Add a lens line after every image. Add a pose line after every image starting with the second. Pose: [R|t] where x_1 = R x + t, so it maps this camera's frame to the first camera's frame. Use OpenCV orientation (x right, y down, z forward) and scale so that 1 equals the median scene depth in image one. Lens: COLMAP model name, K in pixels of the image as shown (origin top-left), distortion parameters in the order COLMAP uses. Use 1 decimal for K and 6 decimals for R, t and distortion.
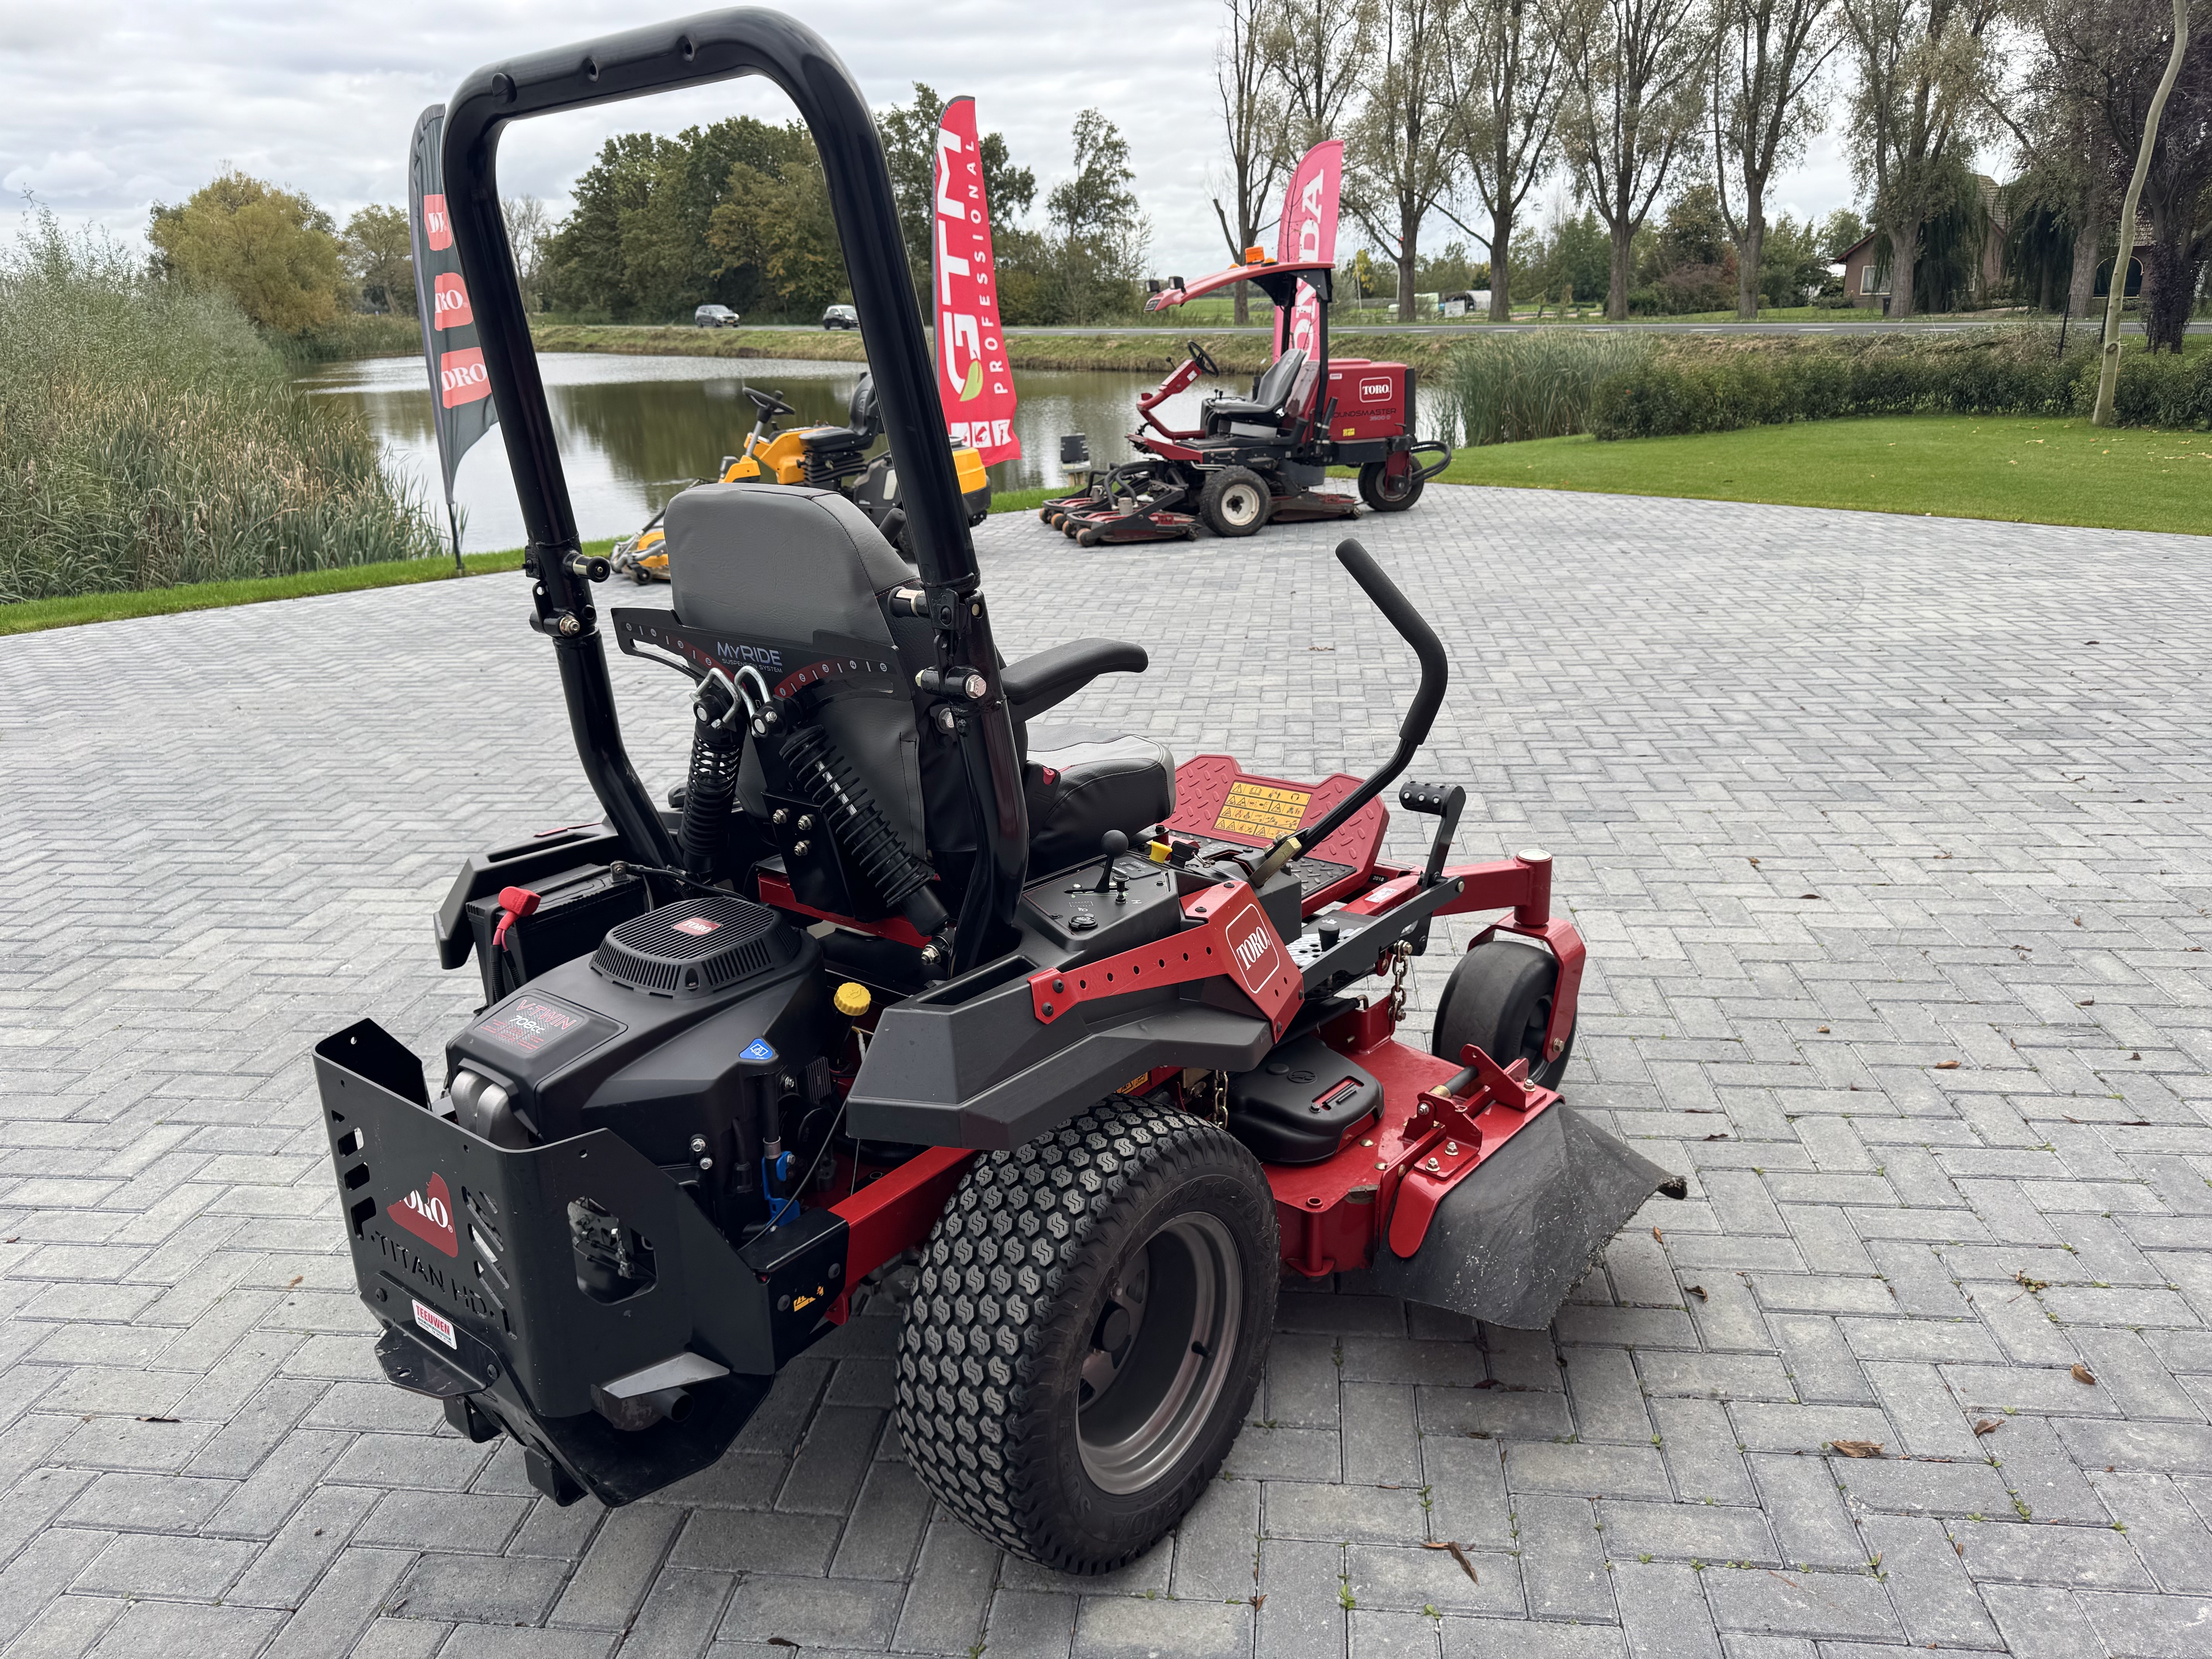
lens RADIAL K [[1549.1, 0, 1120.5], [0, 1549.1, 849.1], [0, 0, 1]] dist [0.150503, -0.297957]
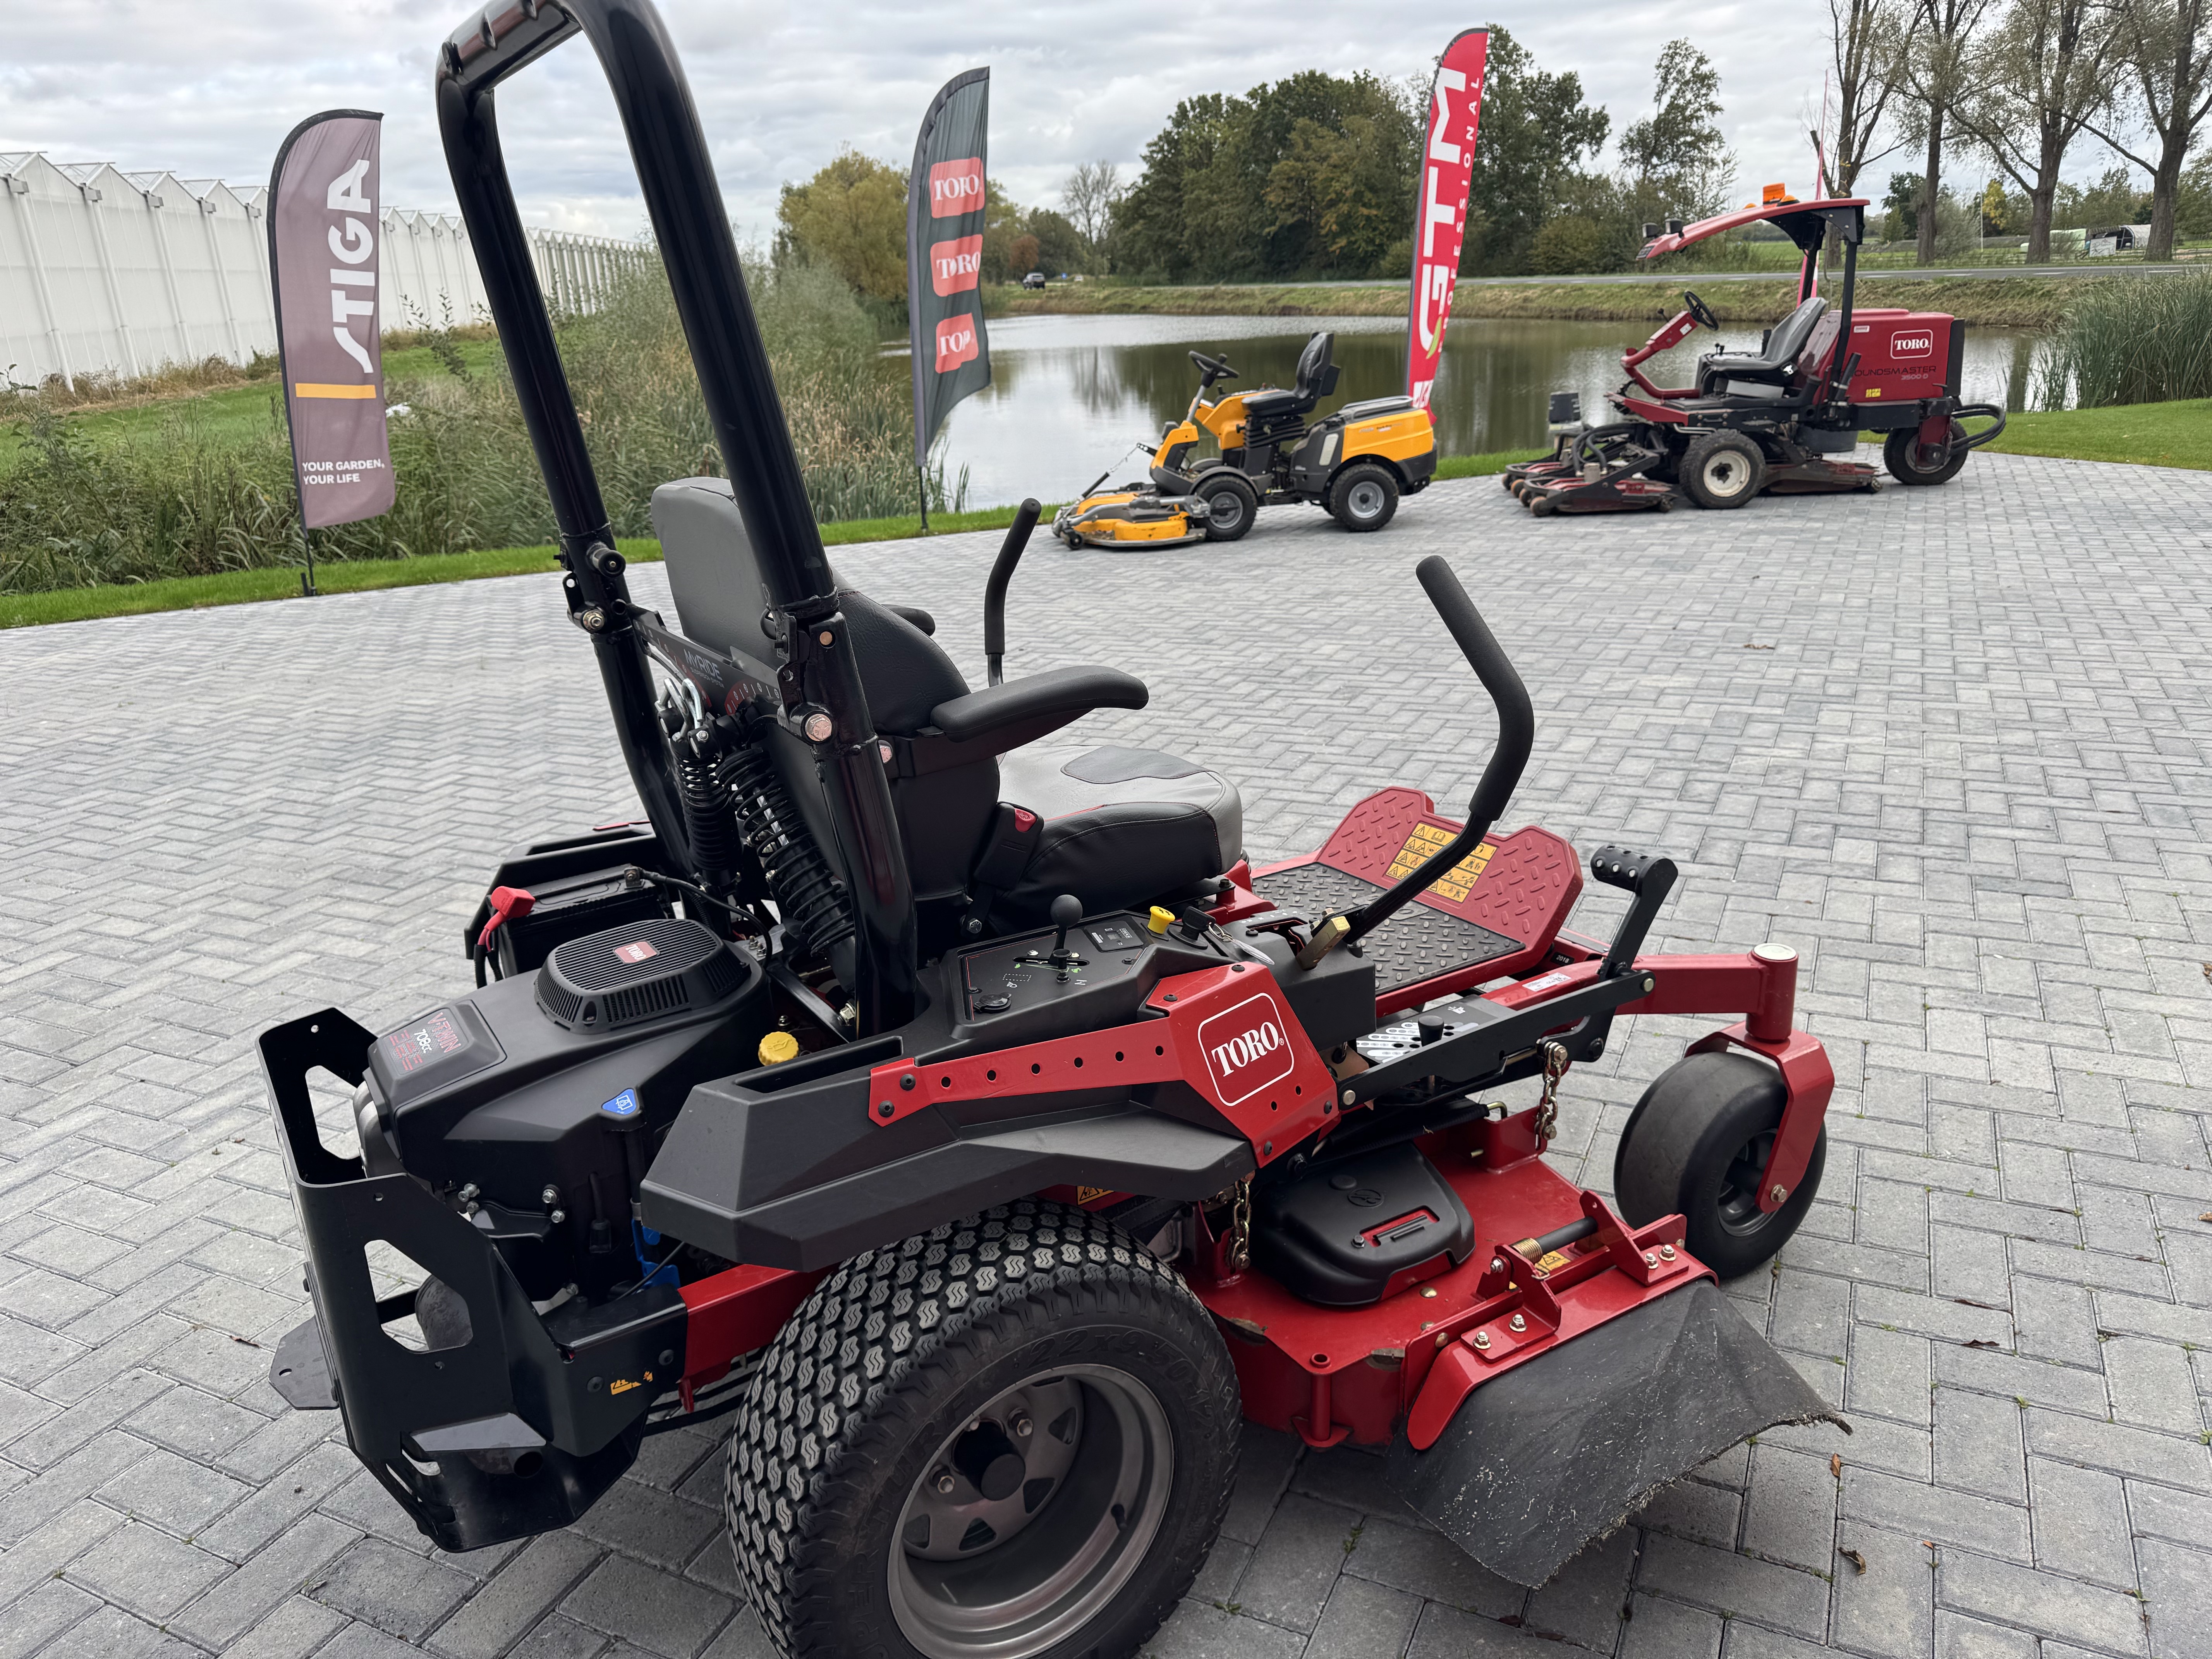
lens RADIAL K [[1584.2, 0, 1099.6], [0, 1584.2, 859.8], [0, 0, 1]] dist [0.009580, -0.011609]
pose [[0.943786, 0.095912, -0.316336, 0.194880], [-0.086592, 0.995297, 0.043423, -0.048248], [0.319013, -0.013590, 0.947653, 0.134548]]
